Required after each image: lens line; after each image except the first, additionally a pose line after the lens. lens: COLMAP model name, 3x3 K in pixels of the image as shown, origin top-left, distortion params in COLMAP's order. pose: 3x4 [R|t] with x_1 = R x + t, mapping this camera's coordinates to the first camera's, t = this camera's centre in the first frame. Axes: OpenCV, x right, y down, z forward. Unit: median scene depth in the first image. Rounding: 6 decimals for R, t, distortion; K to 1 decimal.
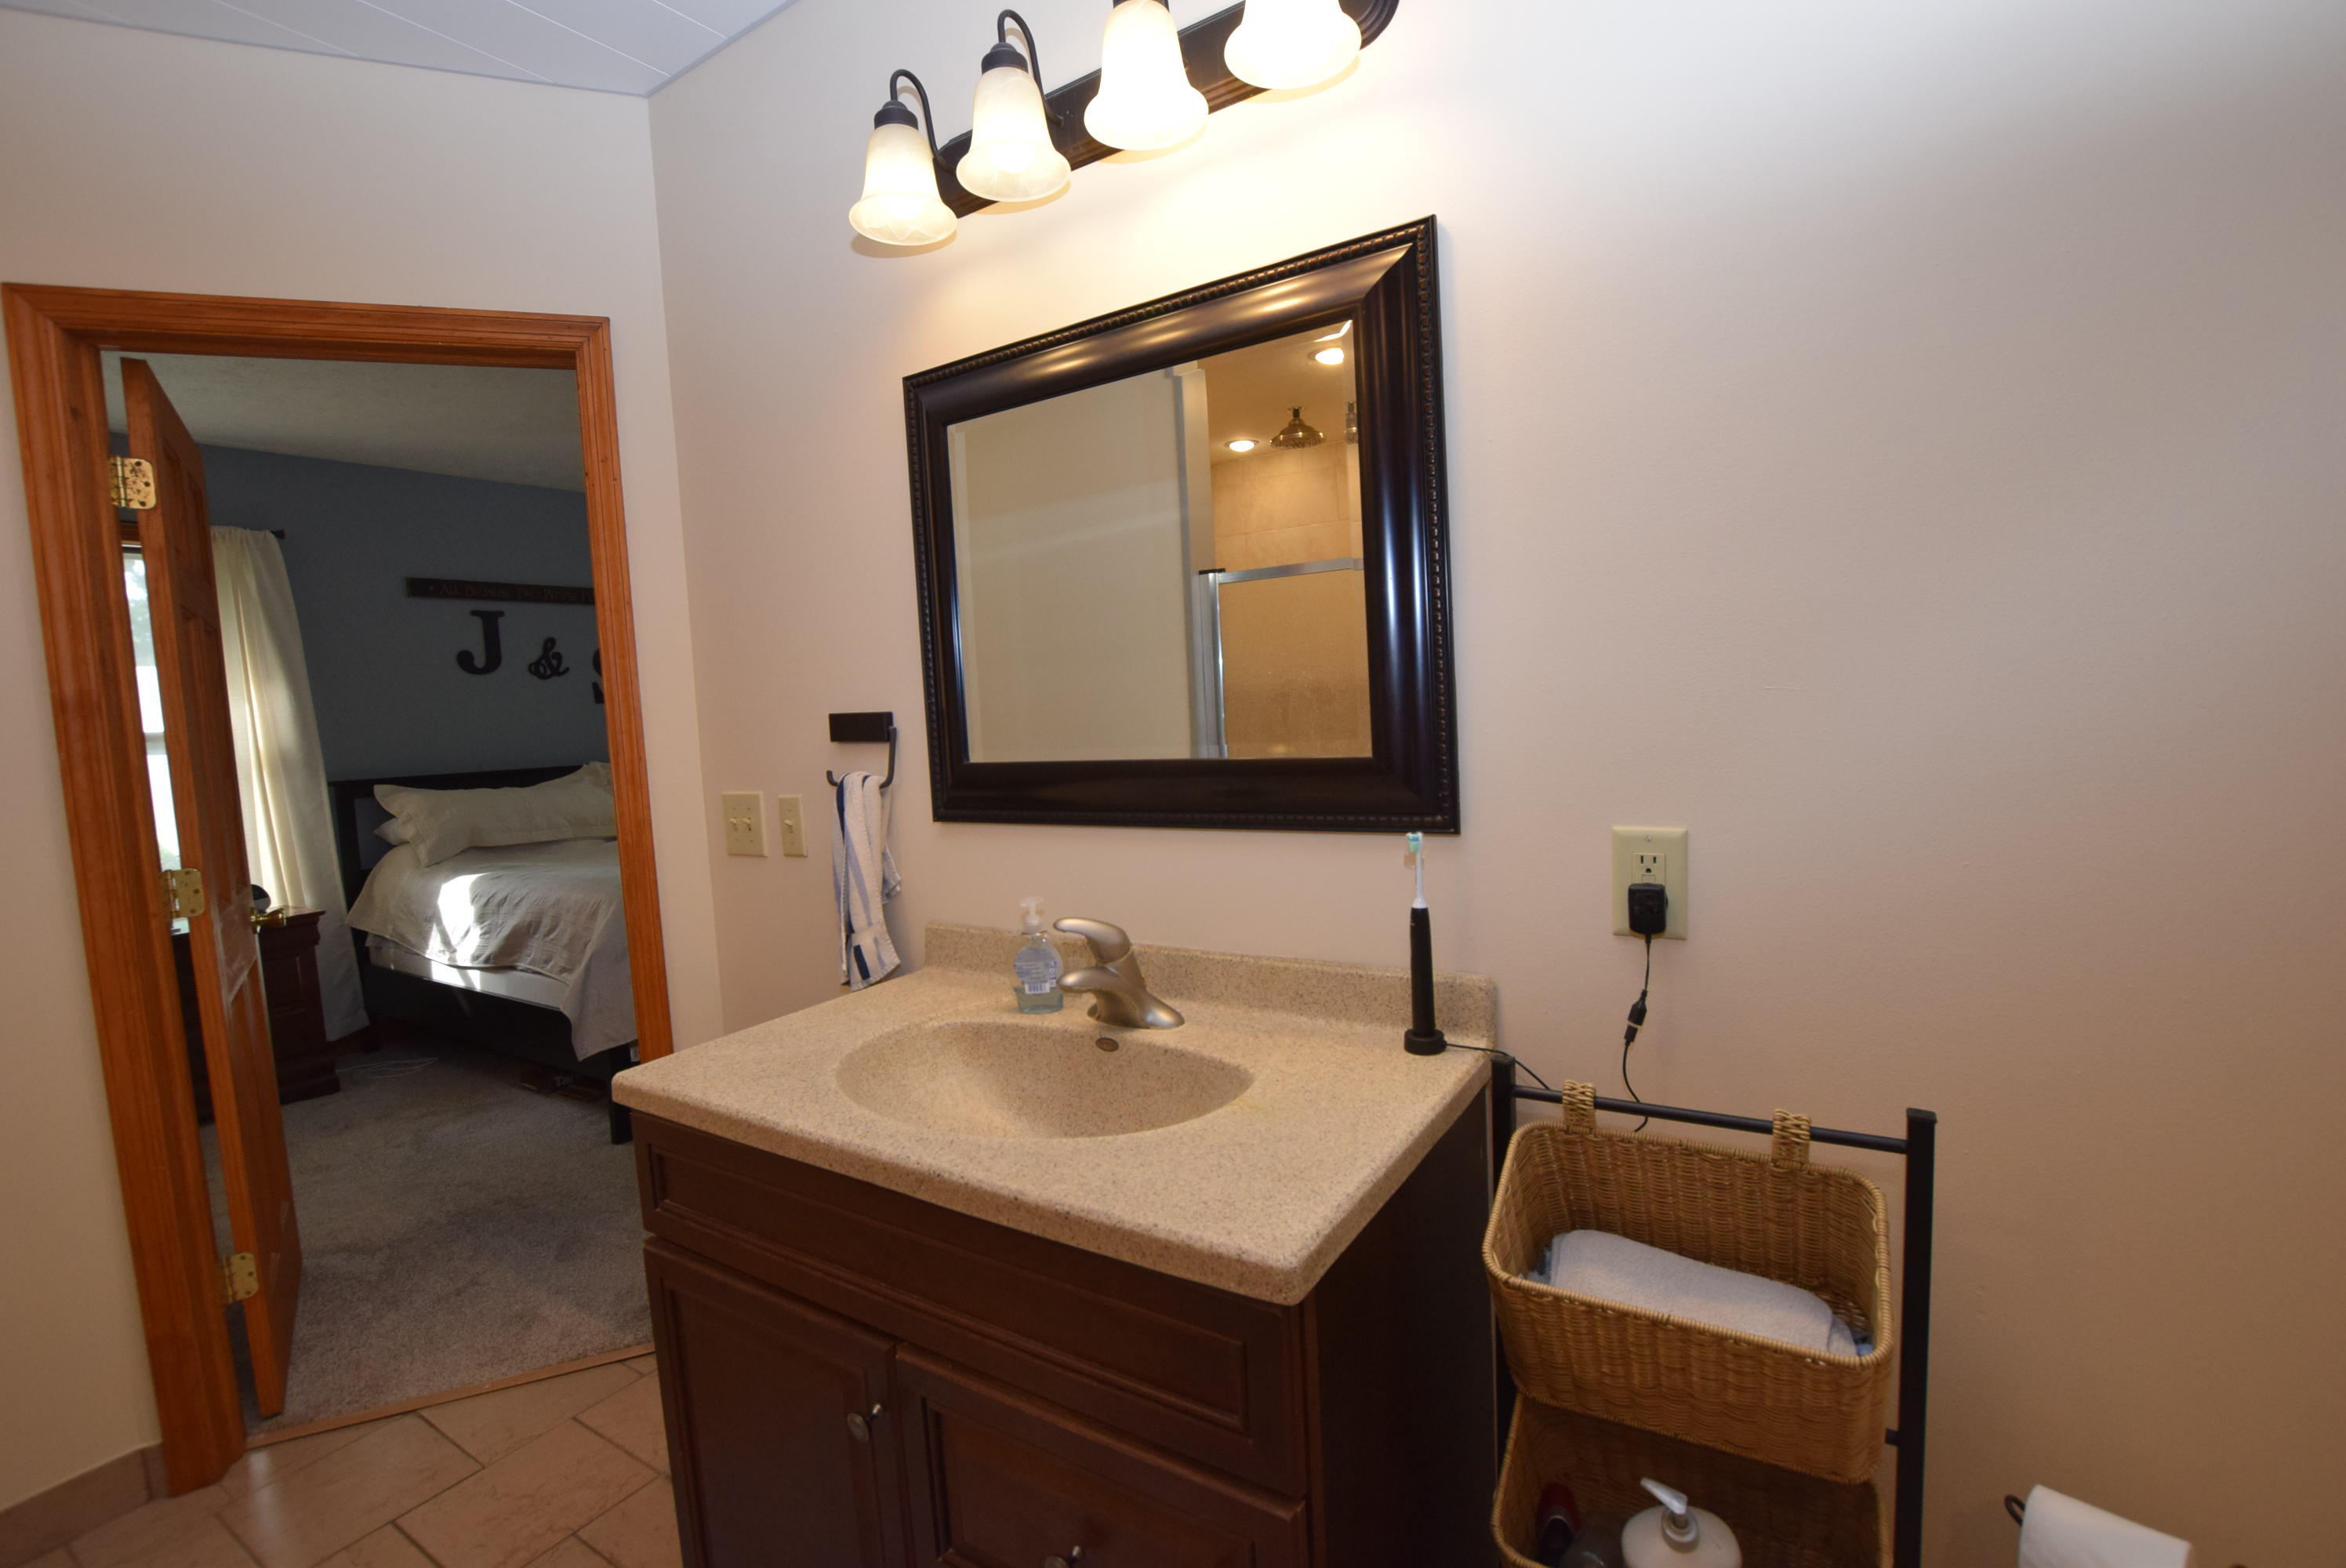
lens RADIAL K [[1035.6, 0, 1175.6], [0, 1035.6, 786.0], [0, 0, 1]] dist [-0.031301, 0.003229]
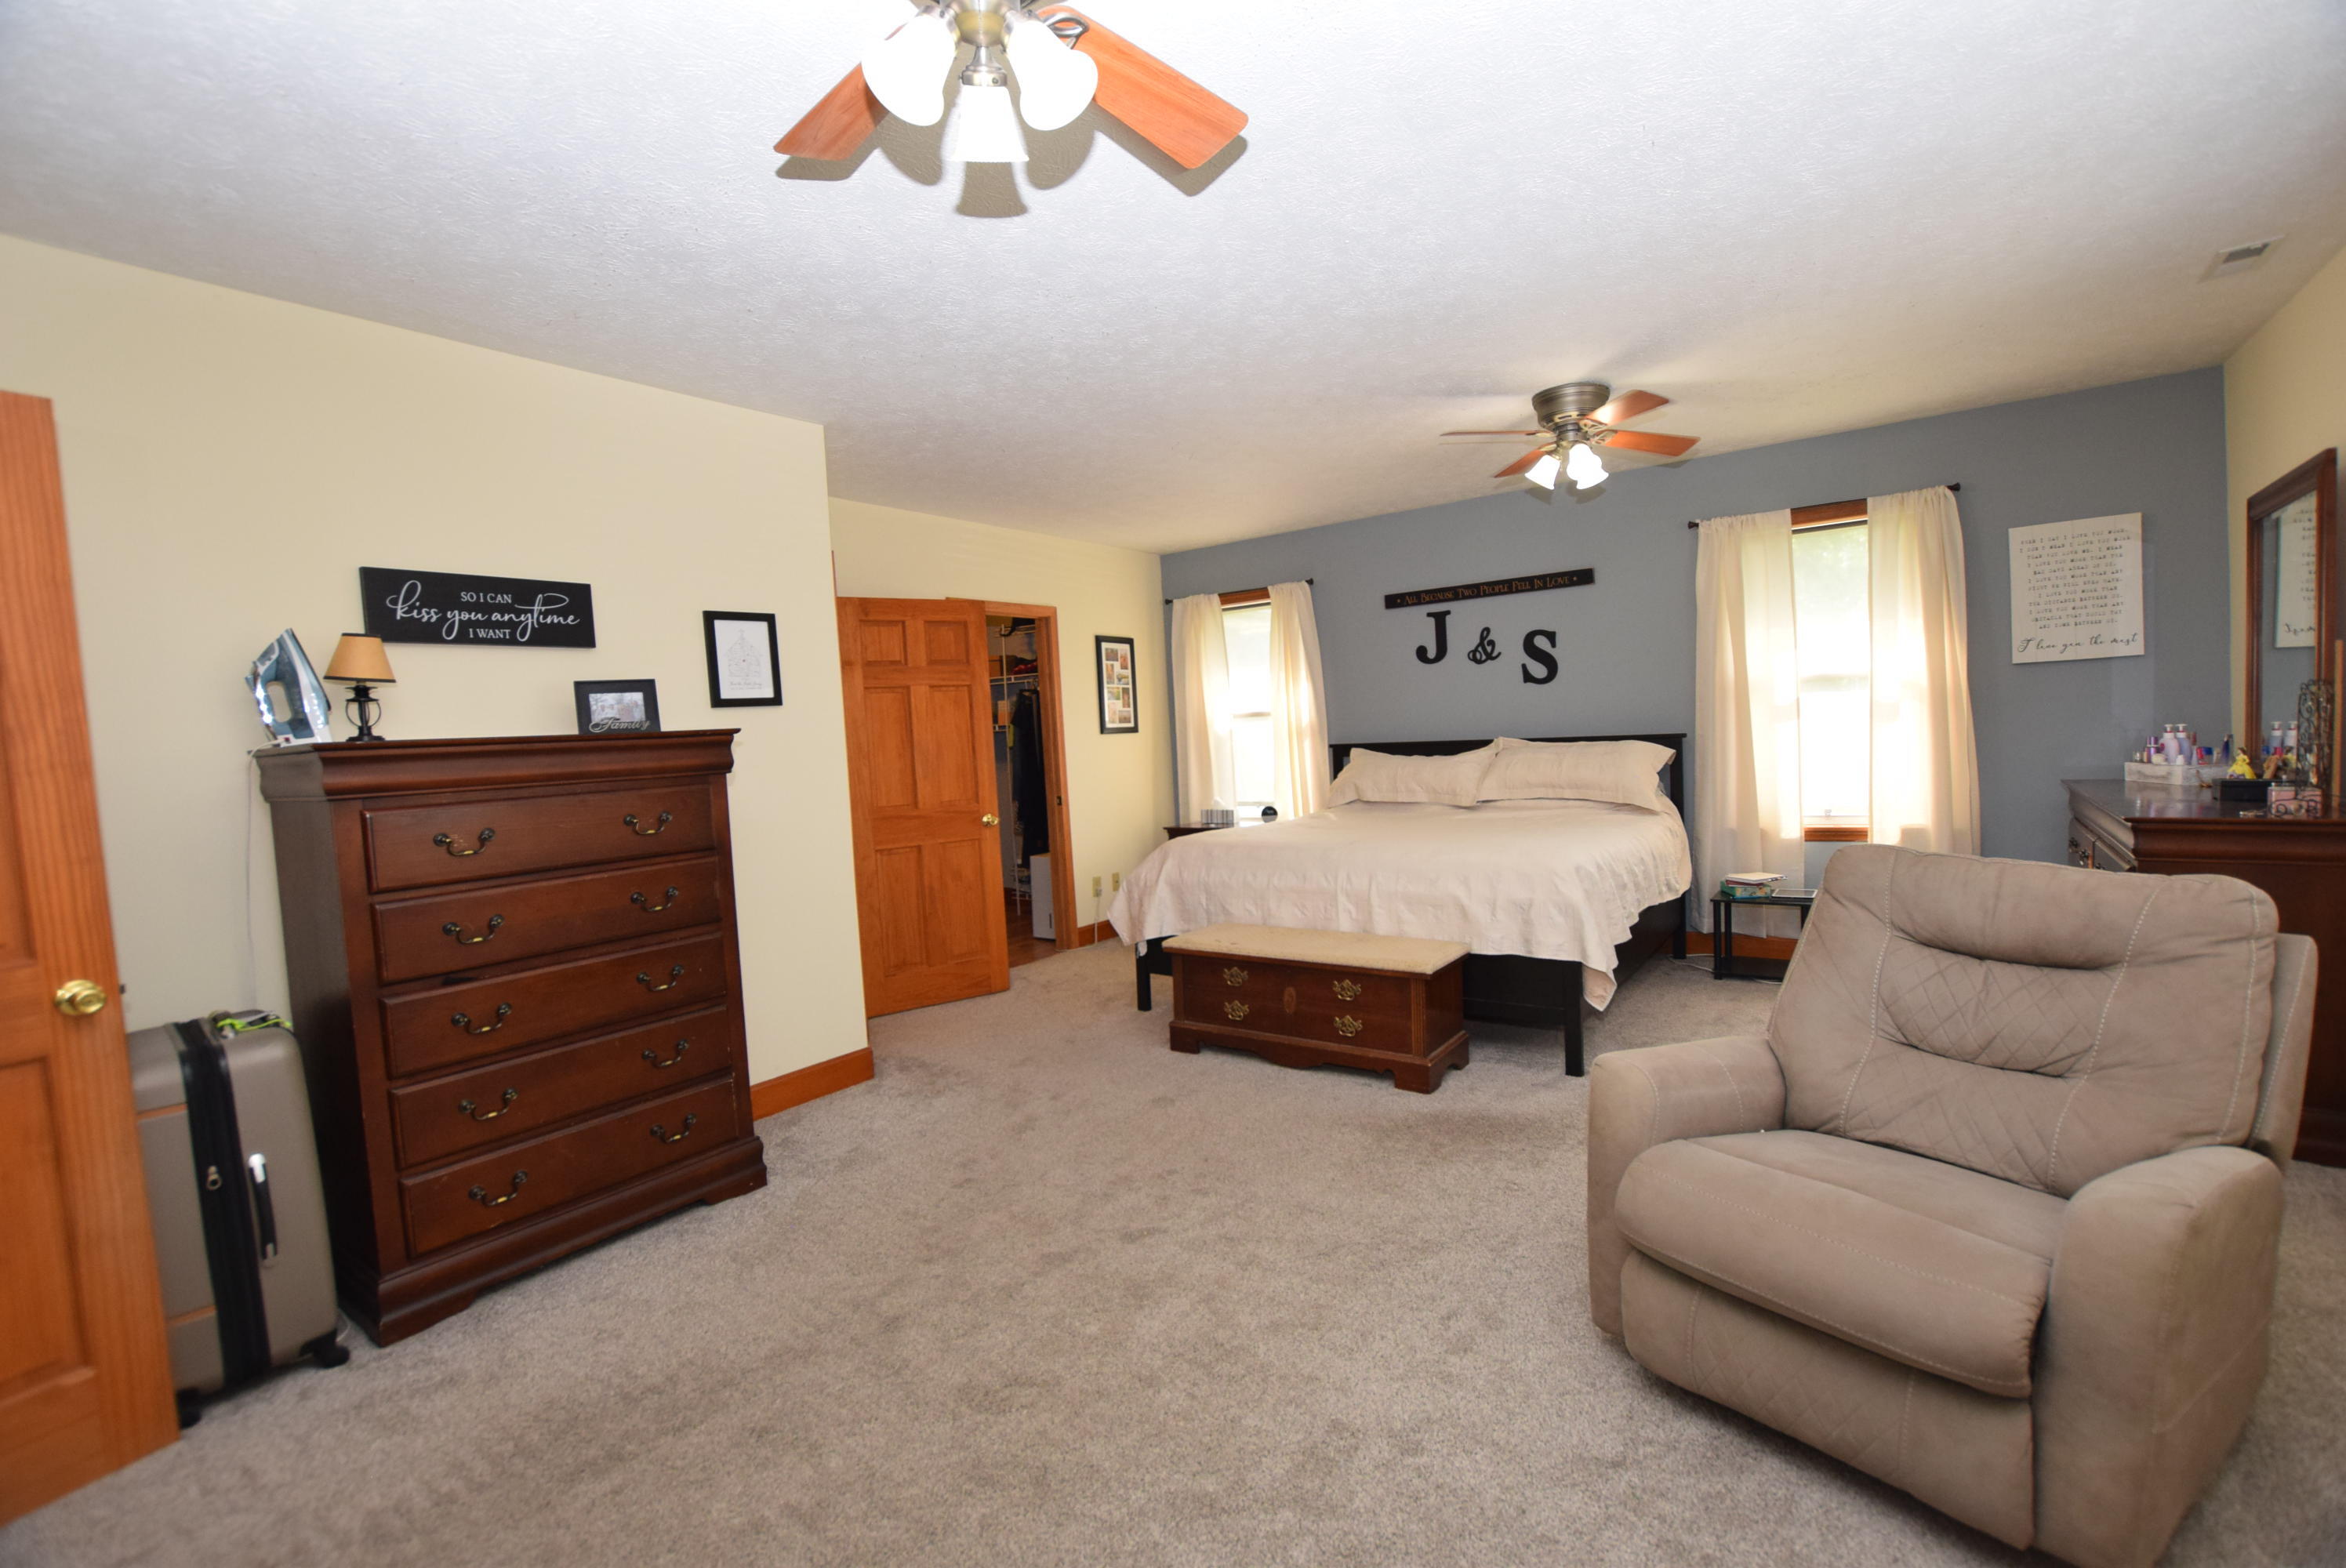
lens RADIAL K [[1035.6, 0, 1177.5], [0, 1035.6, 788.3], [0, 0, 1]] dist [-0.031301, 0.003229]
pose [[-0.042589, 0.096346, -0.994436, 0.606091], [-0.023756, 0.994960, 0.097414, -0.074097], [0.998810, 0.027772, -0.040085, 0.748608]]
